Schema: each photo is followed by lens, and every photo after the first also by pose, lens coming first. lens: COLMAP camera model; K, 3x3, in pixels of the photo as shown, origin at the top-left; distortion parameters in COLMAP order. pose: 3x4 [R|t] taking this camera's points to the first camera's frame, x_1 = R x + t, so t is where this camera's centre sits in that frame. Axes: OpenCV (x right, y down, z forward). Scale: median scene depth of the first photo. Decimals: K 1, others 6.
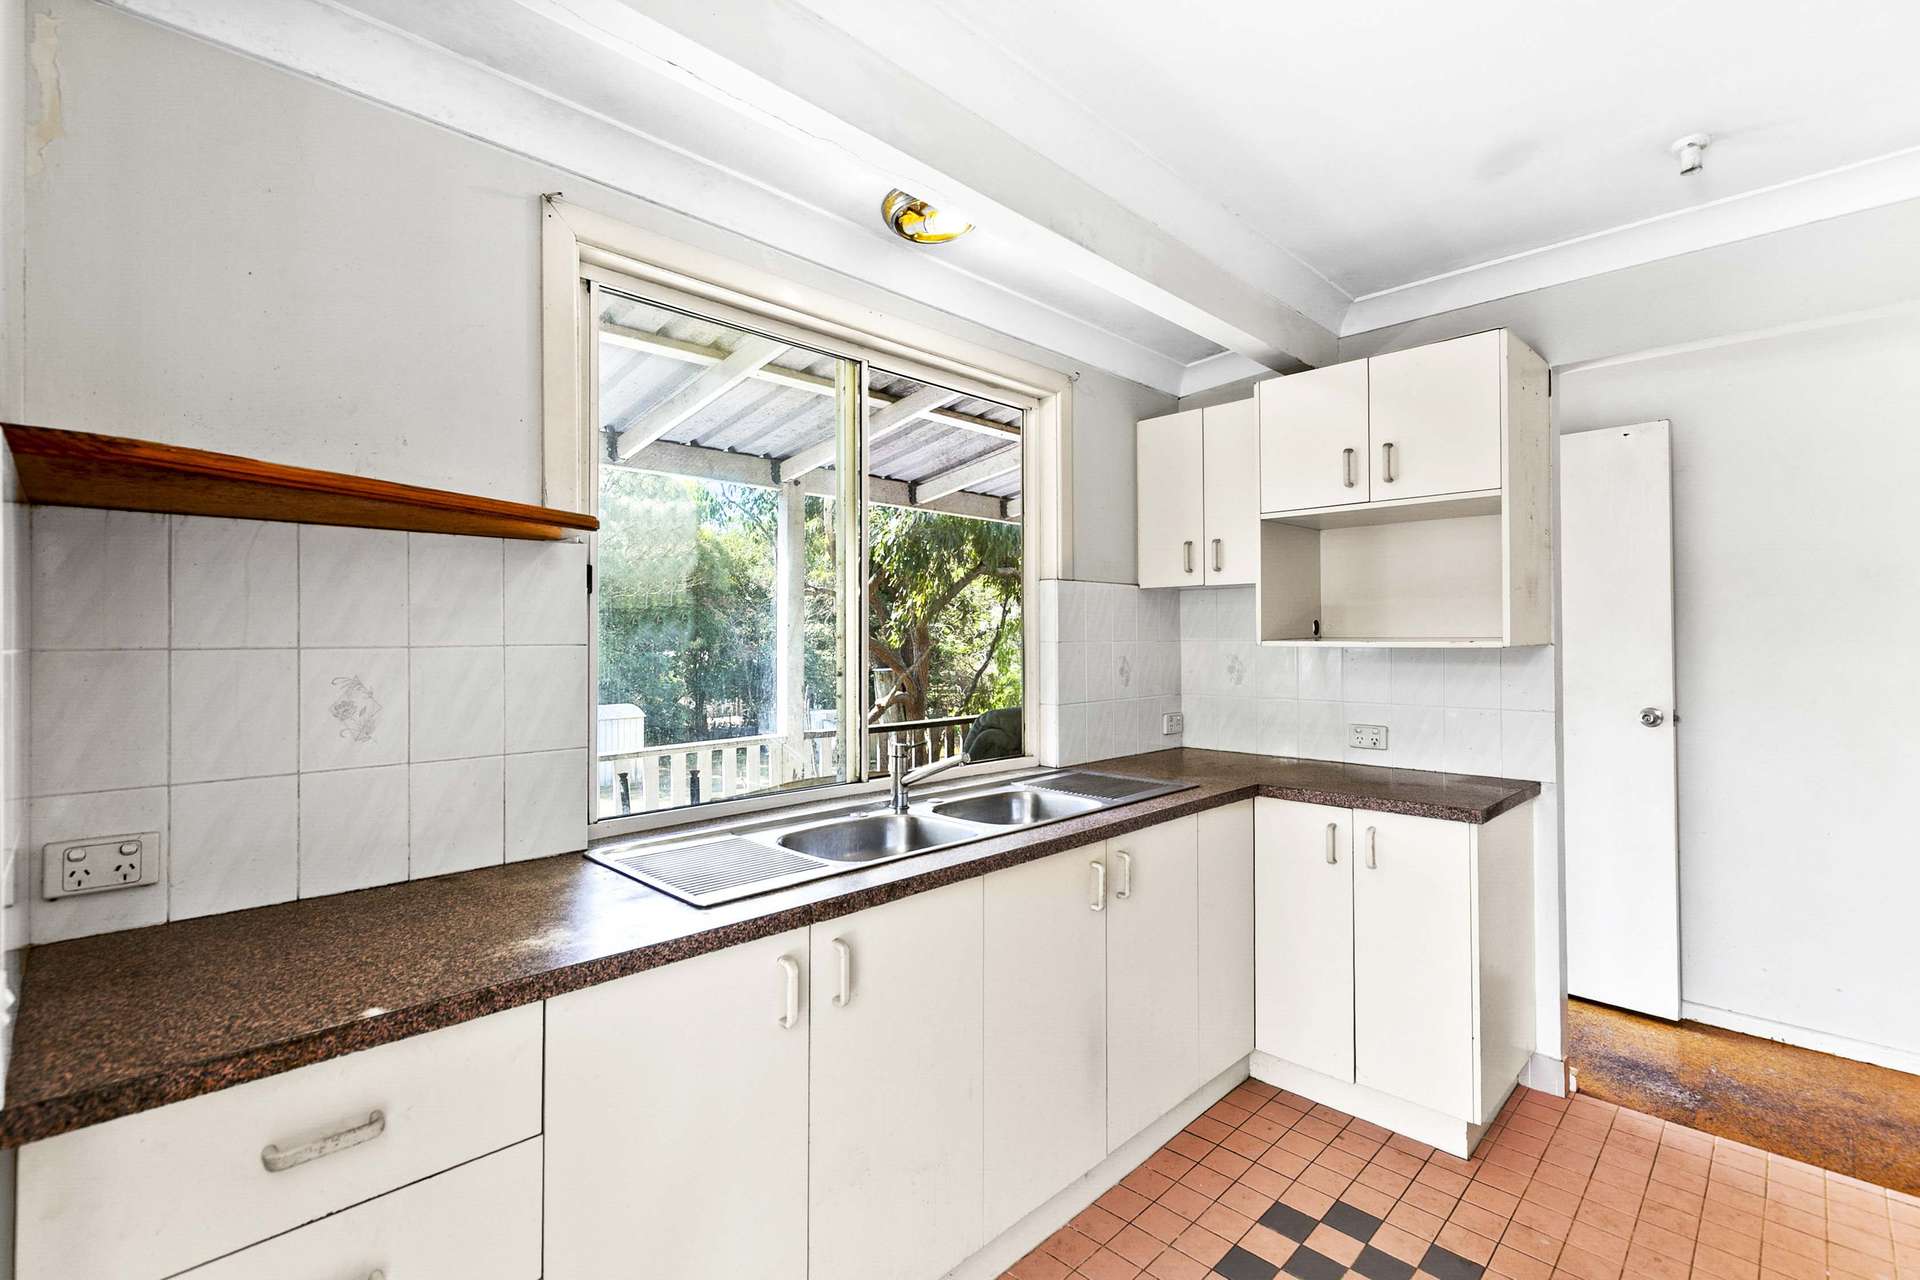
lens RADIAL K [[872.3, 0, 948.9], [0, 872.3, 627.2], [0, 0, 1]] dist [0.009535, -0.001641]
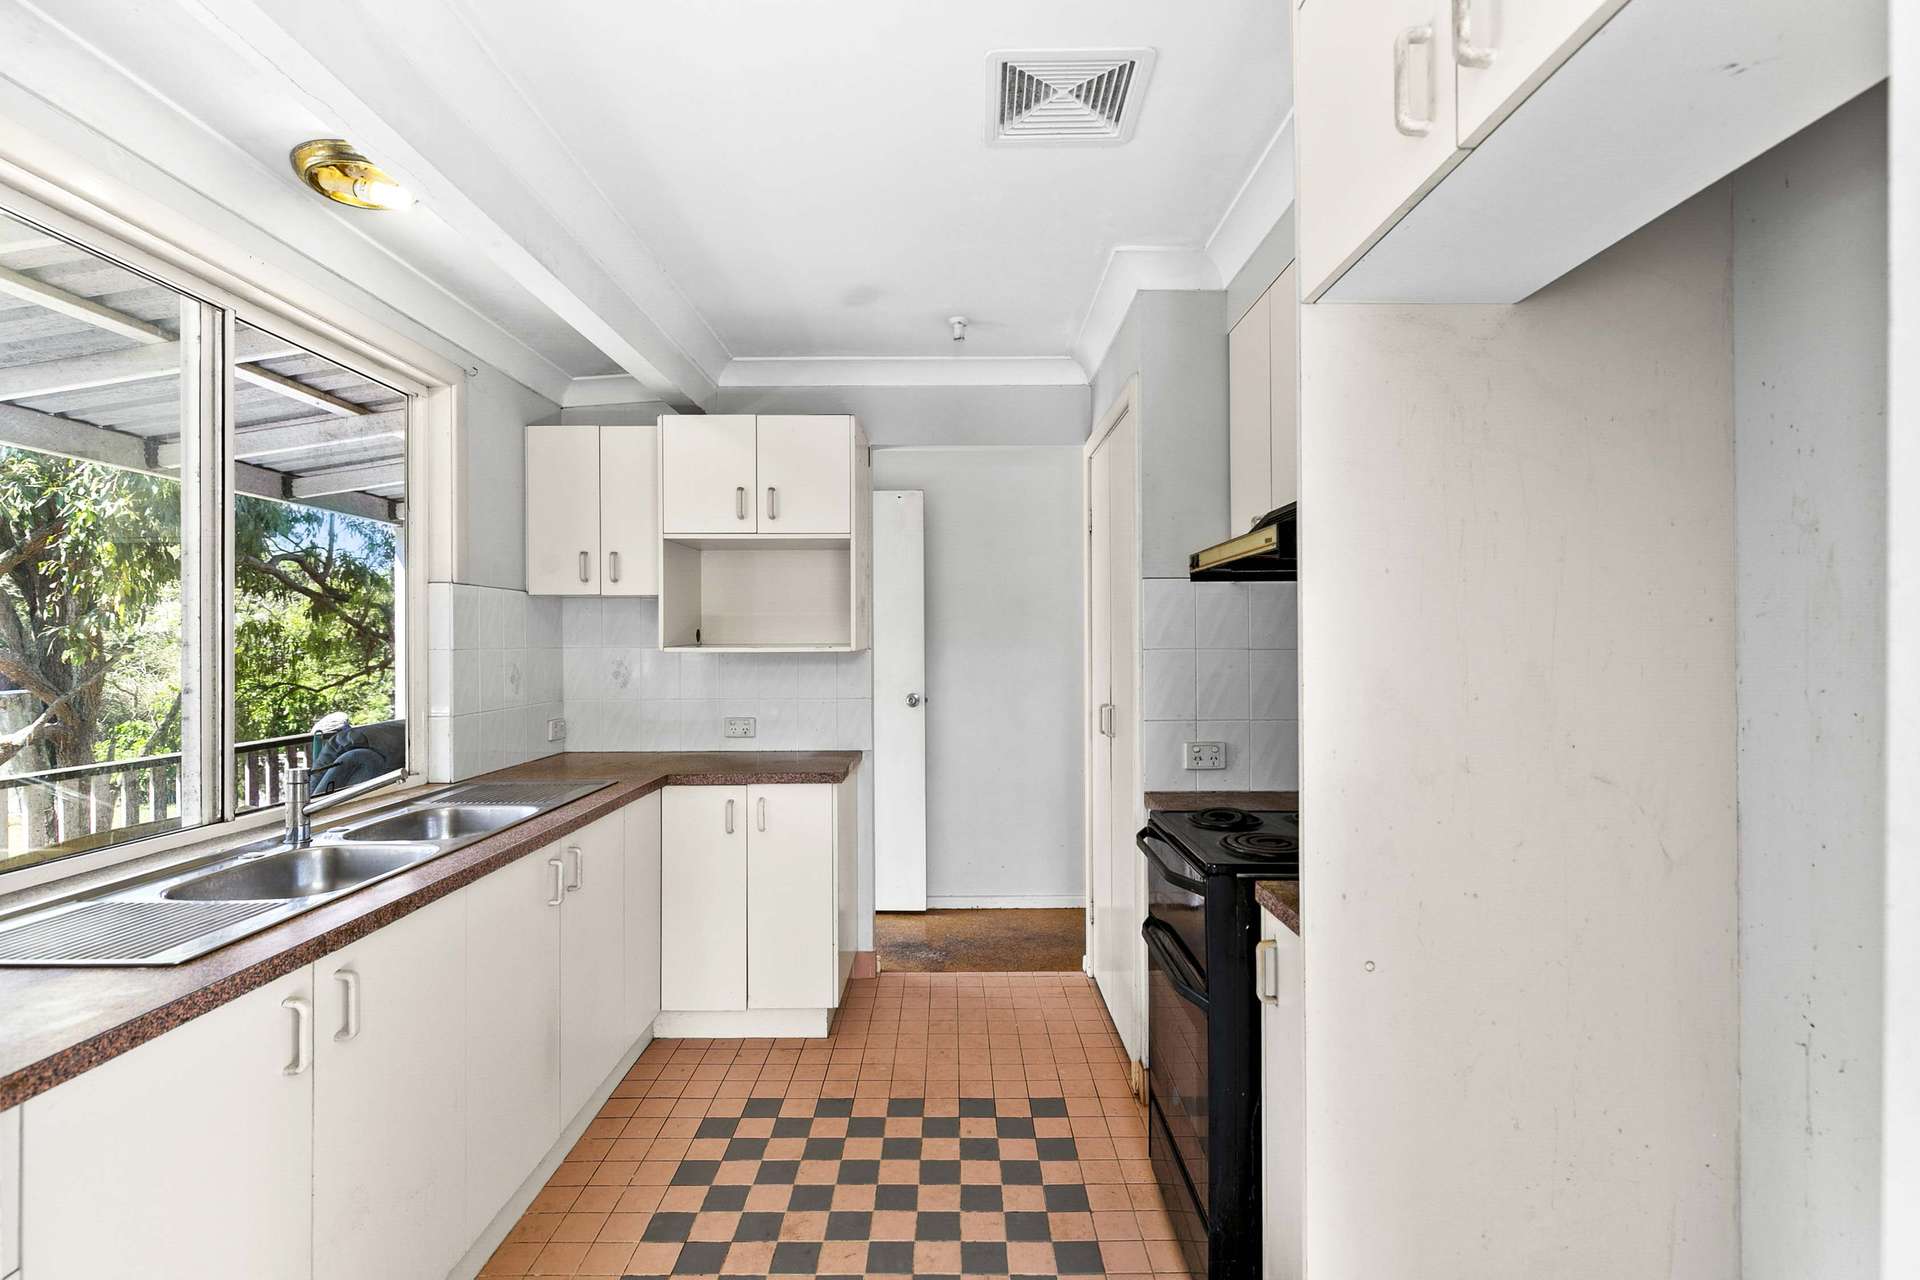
lens RADIAL K [[911.7, 0, 956.8], [0, 911.7, 637.3], [0, 0, 1]] dist [0.002367, -0.000740]
pose [[0.702739, 0.002623, 0.711443, -0.229162], [-0.005589, 0.999983, 0.001834, -0.001616], [-0.711426, -0.005265, 0.702741, -0.094609]]
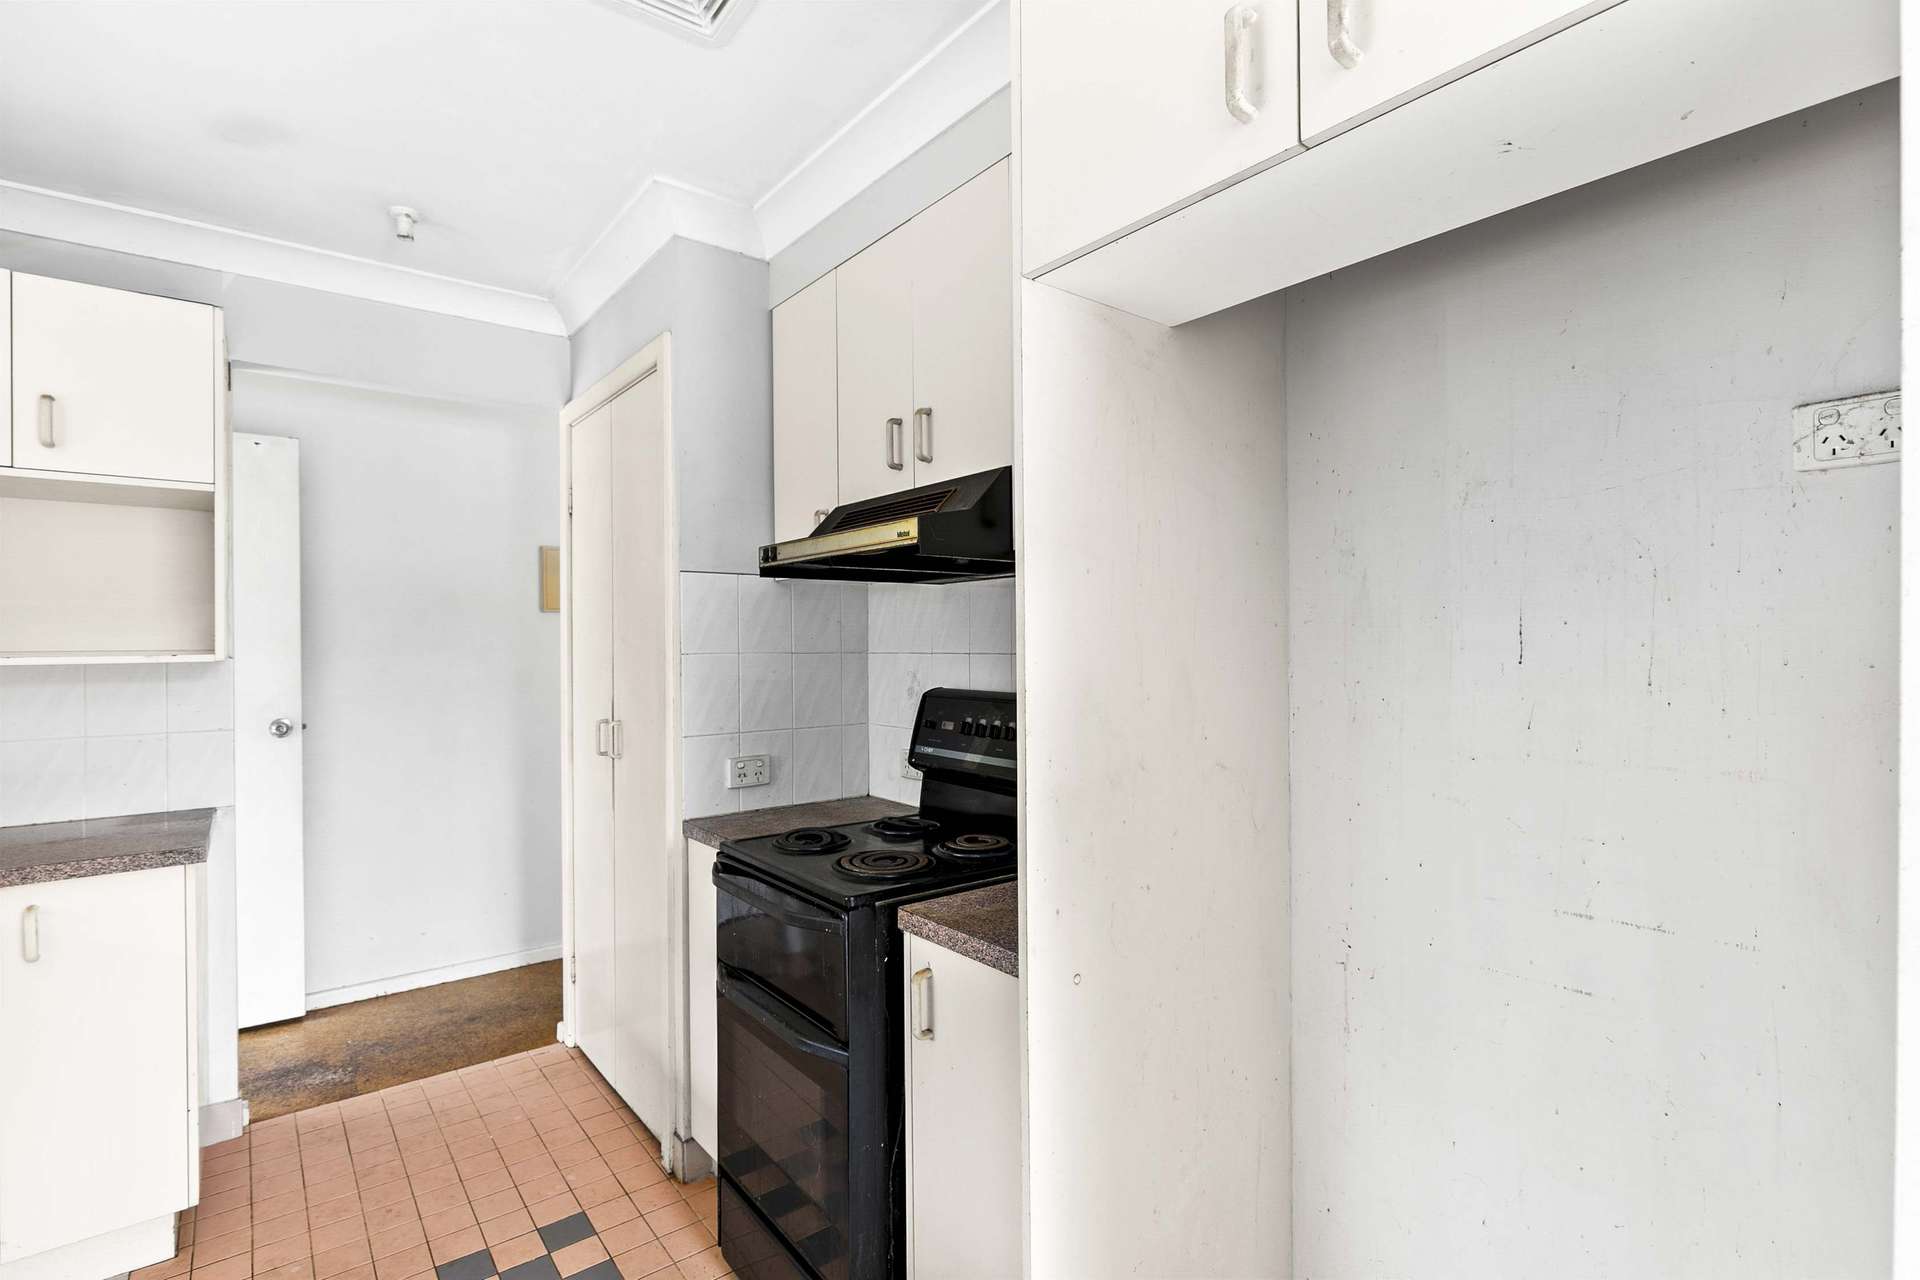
lens RADIAL K [[911.7, 0, 962.9], [0, 911.7, 640.8], [0, 0, 1]] dist [0.002367, -0.000740]
pose [[0.104830, 0.002581, 0.994487, -0.199395], [-0.004921, 0.999986, -0.002076, 0.000265], [-0.994478, -0.004676, 0.104841, 0.125145]]
